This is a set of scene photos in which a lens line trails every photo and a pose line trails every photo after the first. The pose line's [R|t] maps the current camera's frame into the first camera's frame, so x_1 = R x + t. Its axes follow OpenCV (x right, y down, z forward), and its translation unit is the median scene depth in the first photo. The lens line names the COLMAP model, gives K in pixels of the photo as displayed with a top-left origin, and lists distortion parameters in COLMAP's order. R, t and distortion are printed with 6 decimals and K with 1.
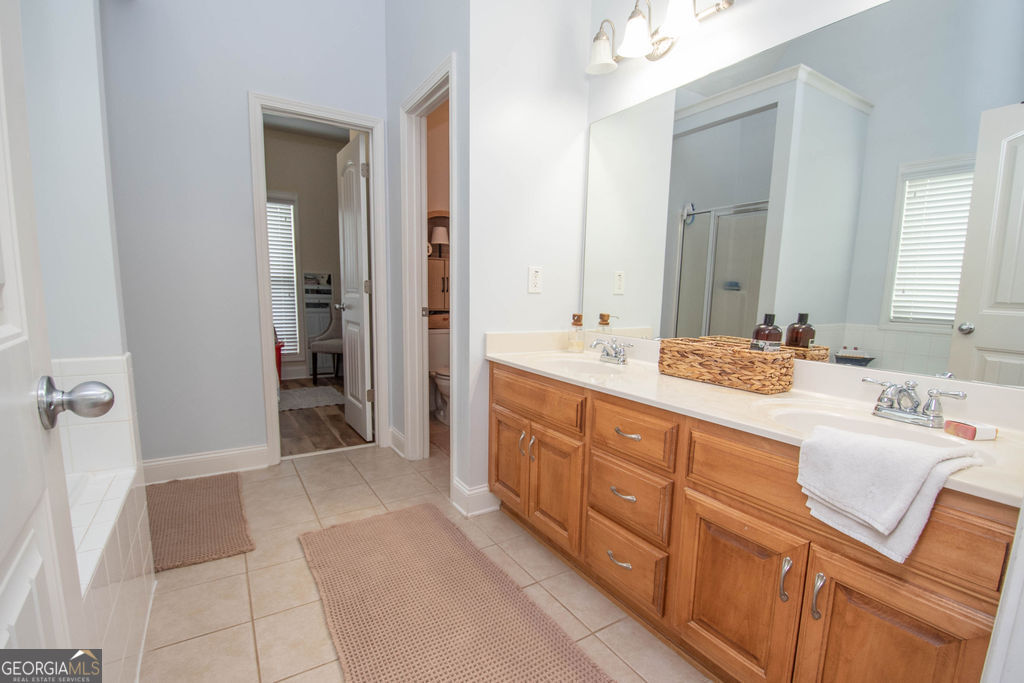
lens RADIAL K [[451.9, 0, 511.3], [0, 451.9, 347.2], [0, 0, 1]] dist [-0.012118, -0.005905]
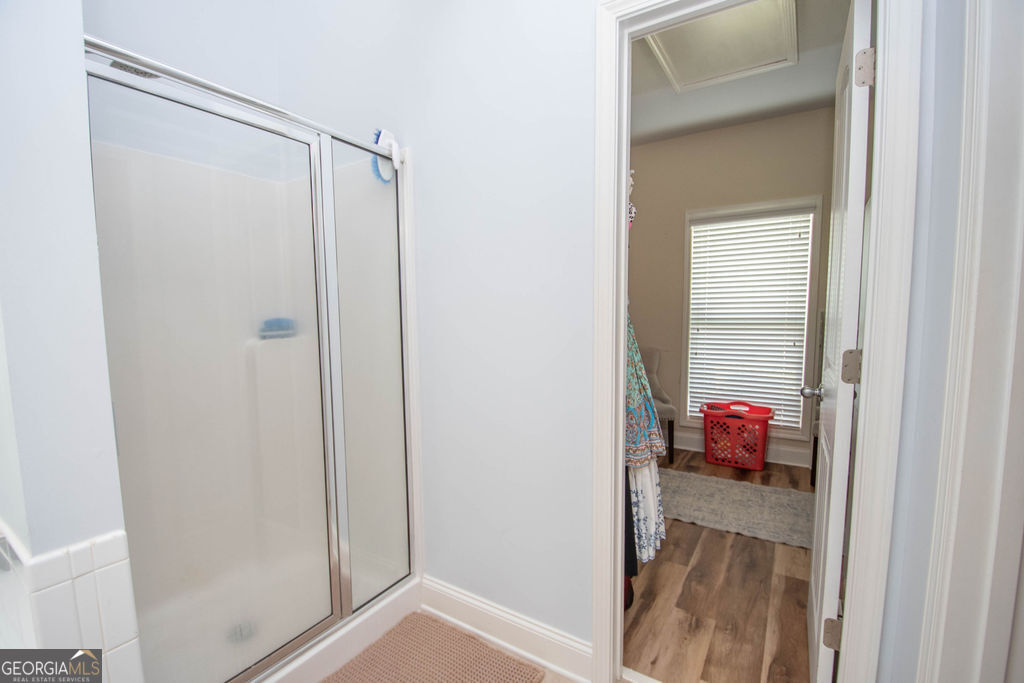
lens RADIAL K [[451.9, 0, 511.6], [0, 451.9, 349.3], [0, 0, 1]] dist [-0.012118, -0.005905]
pose [[0.422769, 0.059928, -0.904254, -0.112177], [-0.107128, 0.994120, 0.015799, -0.158247], [0.899883, 0.090191, 0.426703, 0.688542]]
